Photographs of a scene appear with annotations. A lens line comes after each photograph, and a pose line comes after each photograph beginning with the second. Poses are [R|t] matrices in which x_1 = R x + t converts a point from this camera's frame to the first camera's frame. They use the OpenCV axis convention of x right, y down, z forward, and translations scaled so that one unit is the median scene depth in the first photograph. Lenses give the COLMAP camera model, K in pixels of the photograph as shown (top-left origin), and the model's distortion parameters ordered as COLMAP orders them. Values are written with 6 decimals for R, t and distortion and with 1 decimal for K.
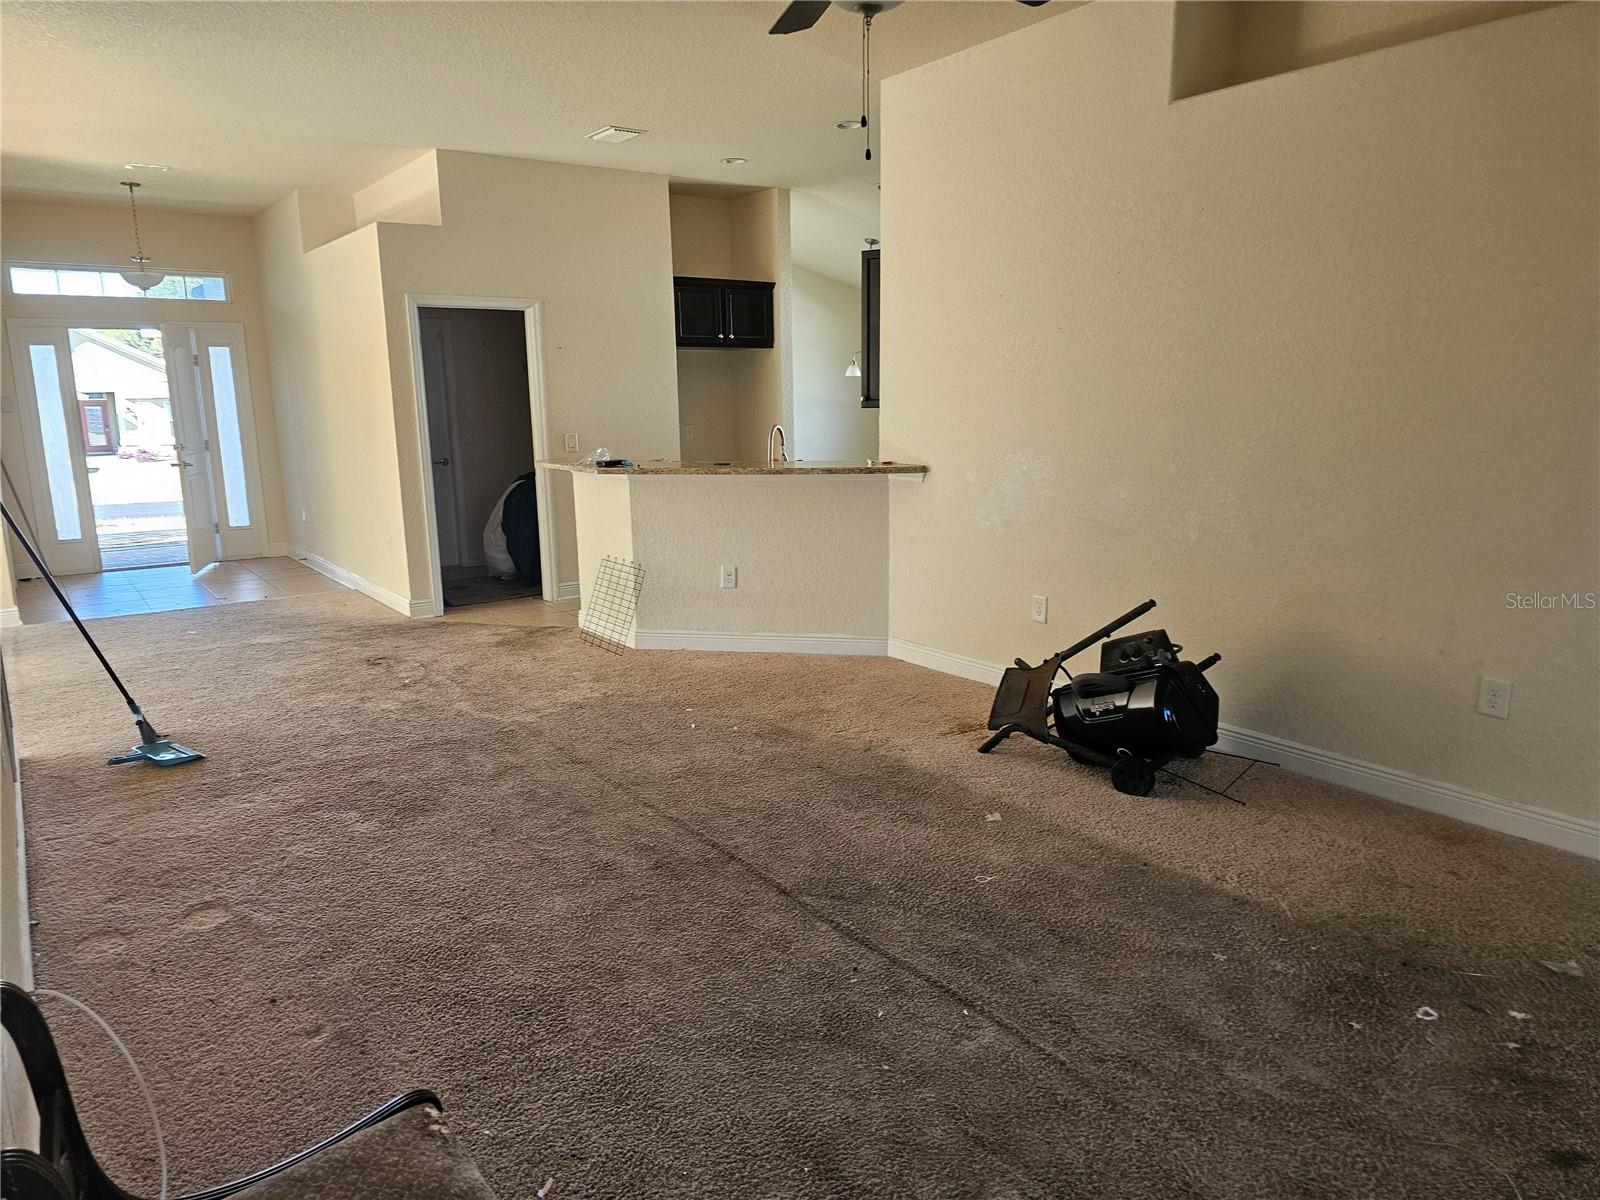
lens RADIAL K [[1083.0, 0, 796.1], [0, 1083.0, 608.9], [0, 0, 1]] dist [0.032328, -0.003677]
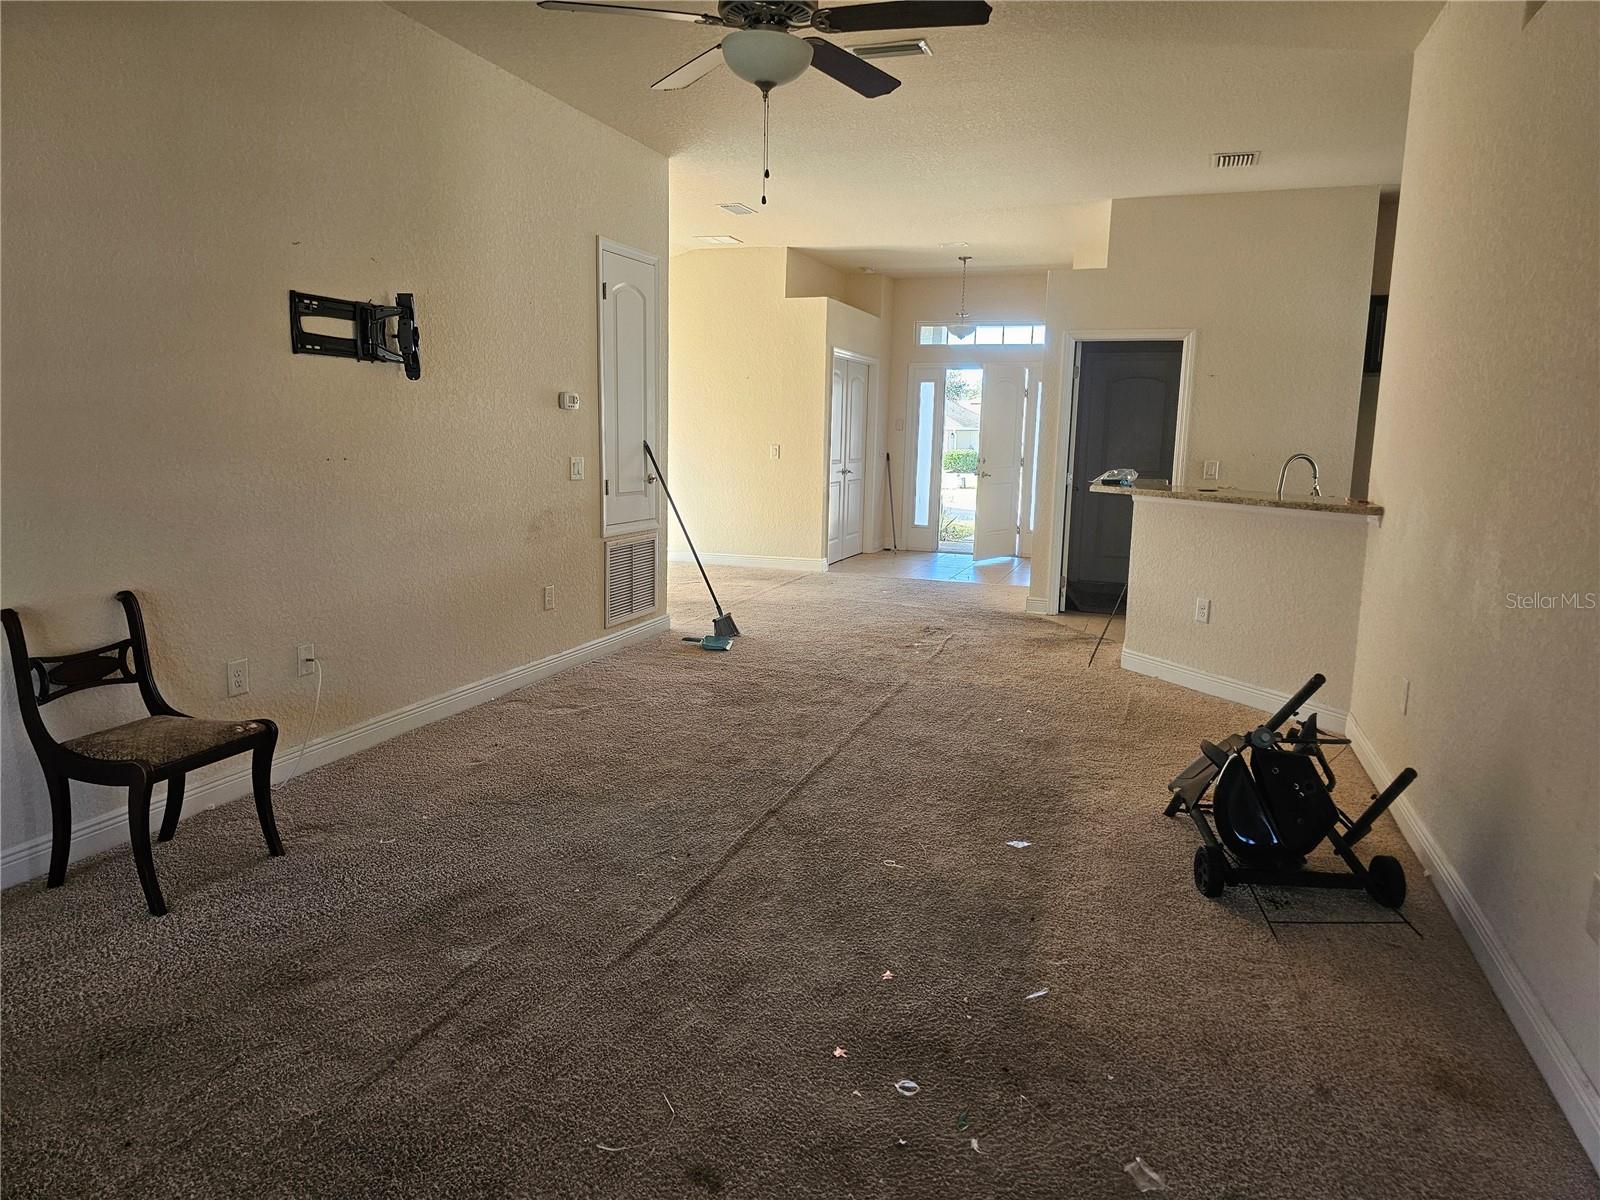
lens RADIAL K [[1082.2, 0, 794.3], [0, 1082.2, 599.1], [0, 0, 1]] dist [0.073507, -0.060119]
pose [[0.569871, 0.157502, -0.806499, 0.765028], [-0.196417, 0.979118, 0.052424, -0.029296], [0.797914, 0.128535, 0.588907, 0.234159]]
